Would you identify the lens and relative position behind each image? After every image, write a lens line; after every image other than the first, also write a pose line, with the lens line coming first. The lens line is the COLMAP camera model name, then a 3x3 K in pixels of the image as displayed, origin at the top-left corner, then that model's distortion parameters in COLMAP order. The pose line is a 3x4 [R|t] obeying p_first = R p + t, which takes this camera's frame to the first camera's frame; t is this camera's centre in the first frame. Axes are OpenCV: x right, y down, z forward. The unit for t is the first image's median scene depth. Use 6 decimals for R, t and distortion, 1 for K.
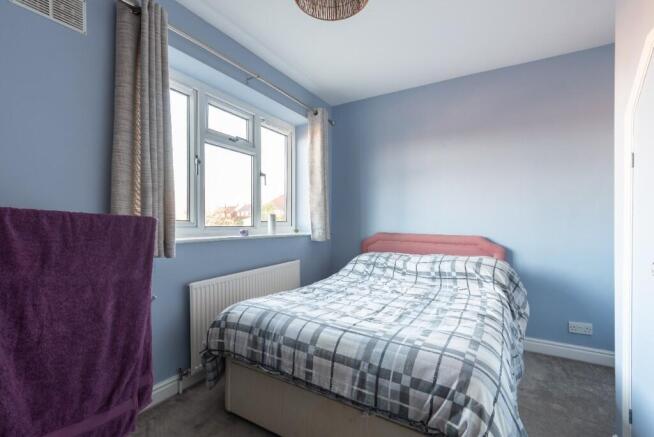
lens RADIAL K [[293.6, 0, 332.7], [0, 293.6, 223.0], [0, 0, 1]] dist [0.019640, -0.004127]
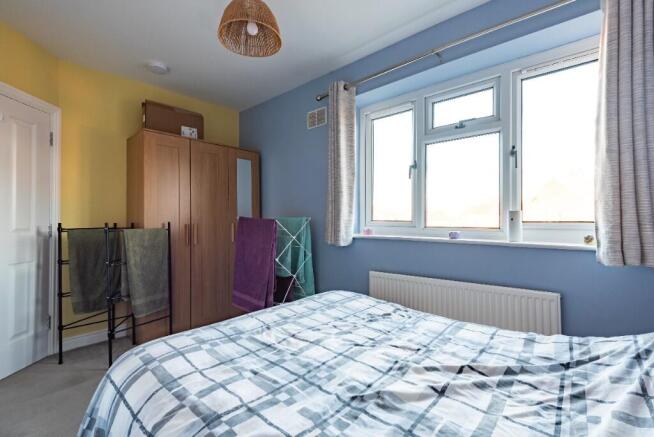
lens RADIAL K [[293.6, 0, 327.4], [0, 293.6, 218.8], [0, 0, 1]] dist [0.019640, -0.004127]
pose [[-0.194083, -0.007578, -0.980956, 0.946995], [-0.002152, 0.999971, -0.007300, -0.009923], [0.980983, 0.000694, -0.194093, 1.283950]]
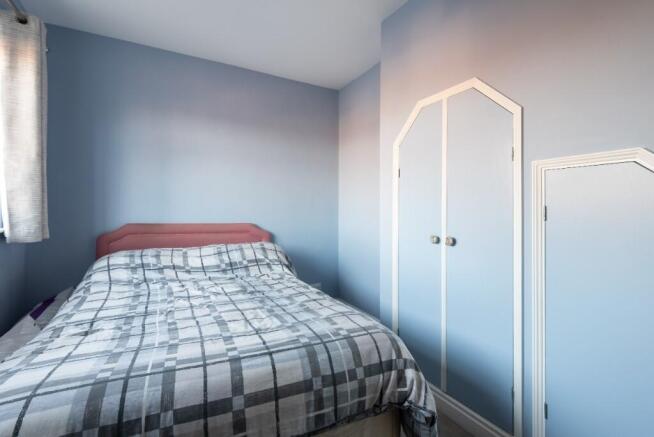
lens RADIAL K [[293.6, 0, 316.5], [0, 293.6, 206.5], [0, 0, 1]] dist [0.019640, -0.004127]
pose [[0.544447, 0.008721, 0.838750, -0.447193], [0.000055, 0.999946, -0.010432, -0.007552], [-0.838795, 0.005726, 0.544417, 0.395187]]
